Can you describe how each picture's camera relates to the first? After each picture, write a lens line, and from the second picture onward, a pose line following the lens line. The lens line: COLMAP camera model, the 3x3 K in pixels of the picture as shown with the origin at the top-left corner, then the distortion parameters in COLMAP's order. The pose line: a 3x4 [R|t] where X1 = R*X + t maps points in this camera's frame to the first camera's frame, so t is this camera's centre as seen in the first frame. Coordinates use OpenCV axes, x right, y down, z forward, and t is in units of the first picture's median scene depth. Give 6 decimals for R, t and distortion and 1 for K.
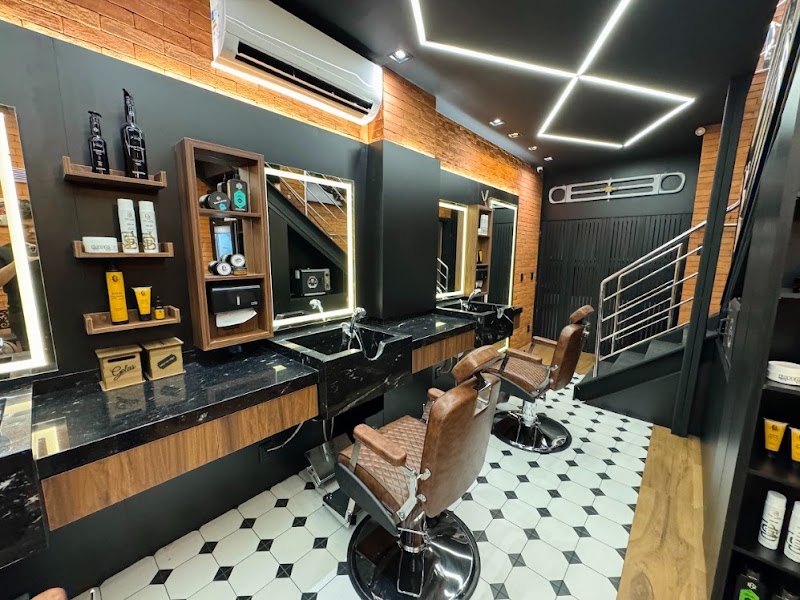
lens RADIAL K [[321.5, 0, 400.3], [0, 321.5, 303.0], [0, 0, 1]] dist [-0.004390, 0.001353]
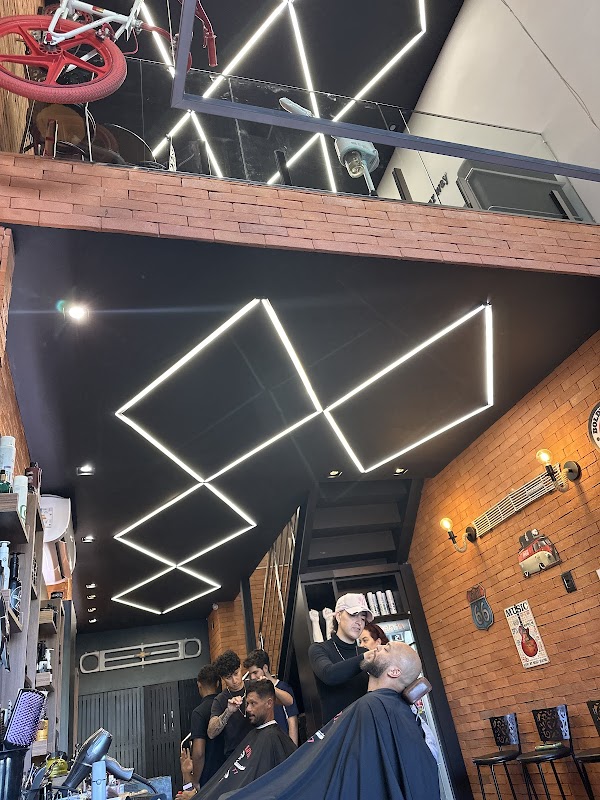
lens RADIAL K [[557.9, 0, 293.8], [0, 557.9, 395.4], [0, 0, 1]] dist [0.007714, -0.002433]
pose [[0.527981, 0.362818, 0.767854, -1.058388], [0.301963, 0.764863, -0.569036, 0.225899], [-0.793760, 0.532304, 0.294275, -0.437318]]
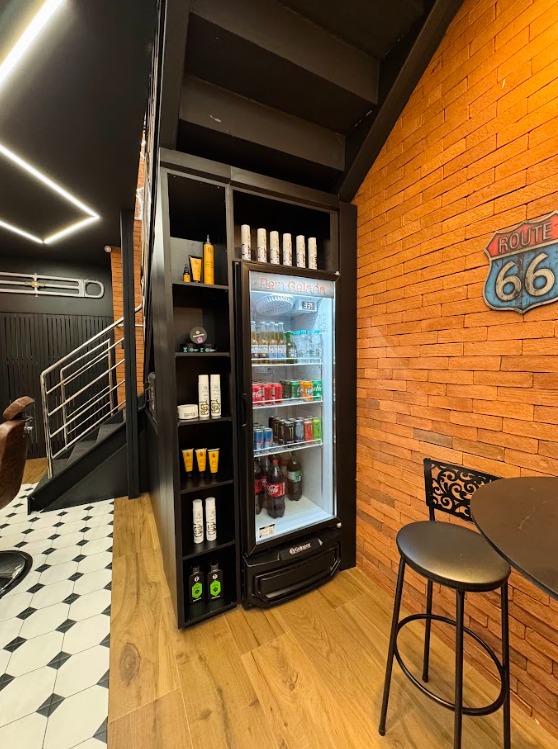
lens RADIAL K [[301.0, 0, 280.3], [0, 301.0, 373.9], [0, 0, 1]] dist [-0.004390, 0.001353]
pose [[0.341260, -0.059278, 0.938098, 0.049490], [0.163301, 0.986572, 0.002936, 0.048159], [-0.925675, 0.152191, 0.346357, 0.058483]]
